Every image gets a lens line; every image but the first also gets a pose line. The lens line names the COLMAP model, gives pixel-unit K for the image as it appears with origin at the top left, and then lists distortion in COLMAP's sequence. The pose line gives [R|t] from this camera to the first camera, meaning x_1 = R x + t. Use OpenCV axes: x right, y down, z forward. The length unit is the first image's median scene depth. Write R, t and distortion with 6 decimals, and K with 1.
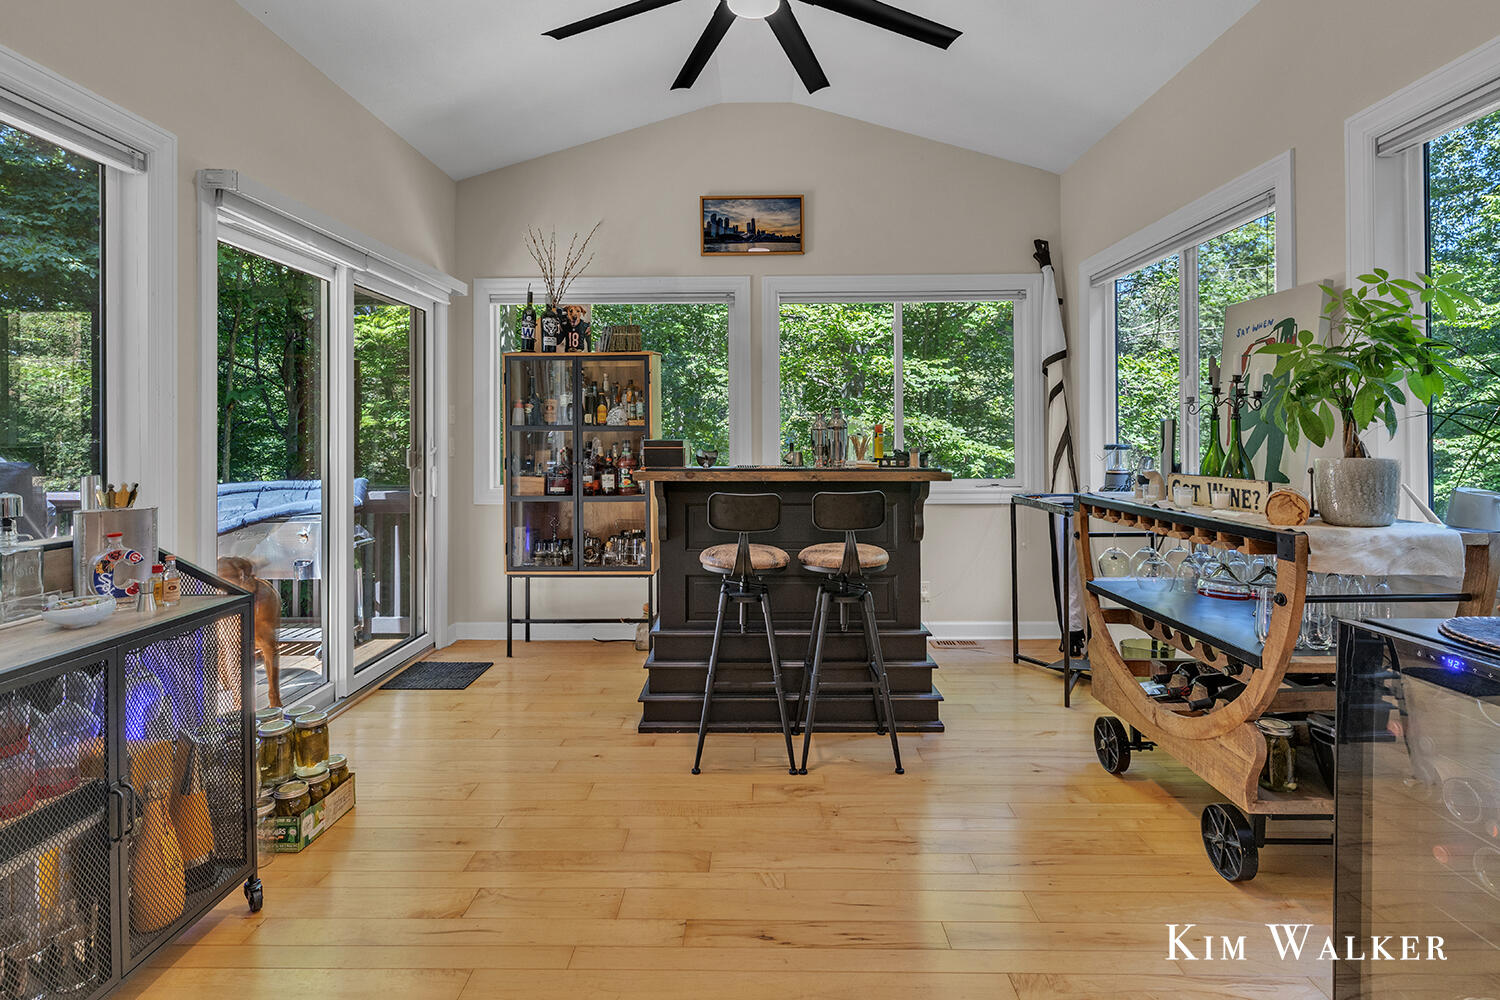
lens RADIAL K [[749.3, 0, 748.5], [0, 749.3, 441.5], [0, 0, 1]] dist [0.001247, 0.000465]
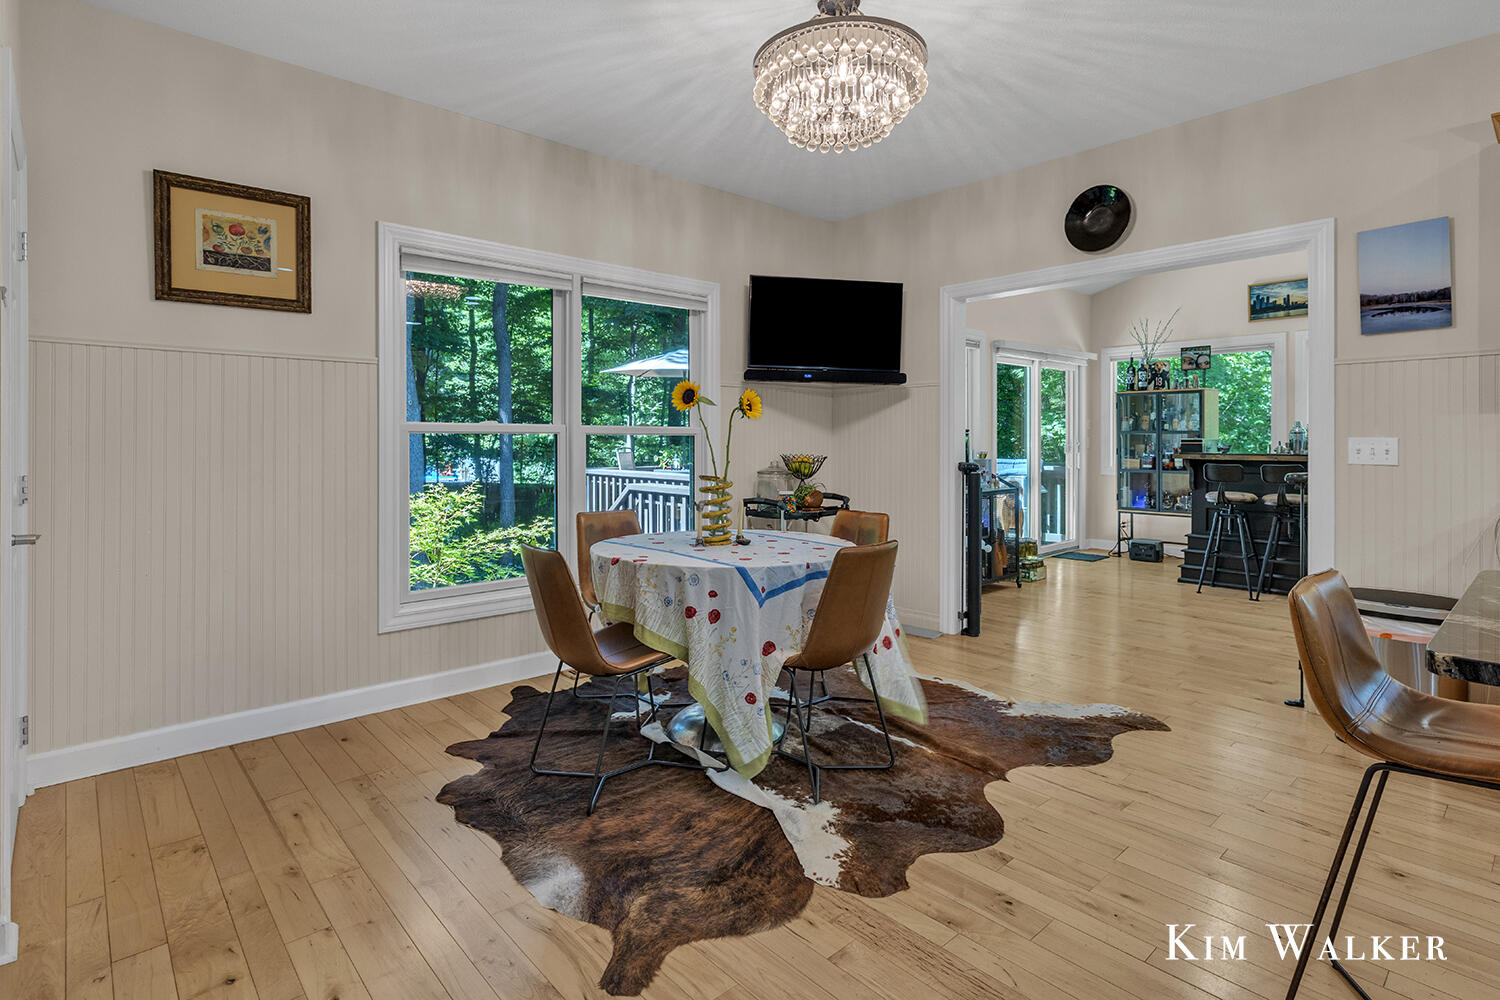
lens RADIAL K [[749.3, 0, 748.5], [0, 749.3, 441.5], [0, 0, 1]] dist [0.001247, 0.000465]
pose [[0.683210, 0.004324, -0.730209, 0.398060], [-0.000510, 0.999985, 0.005445, -0.004533], [0.730222, -0.003348, 0.683202, -0.913362]]
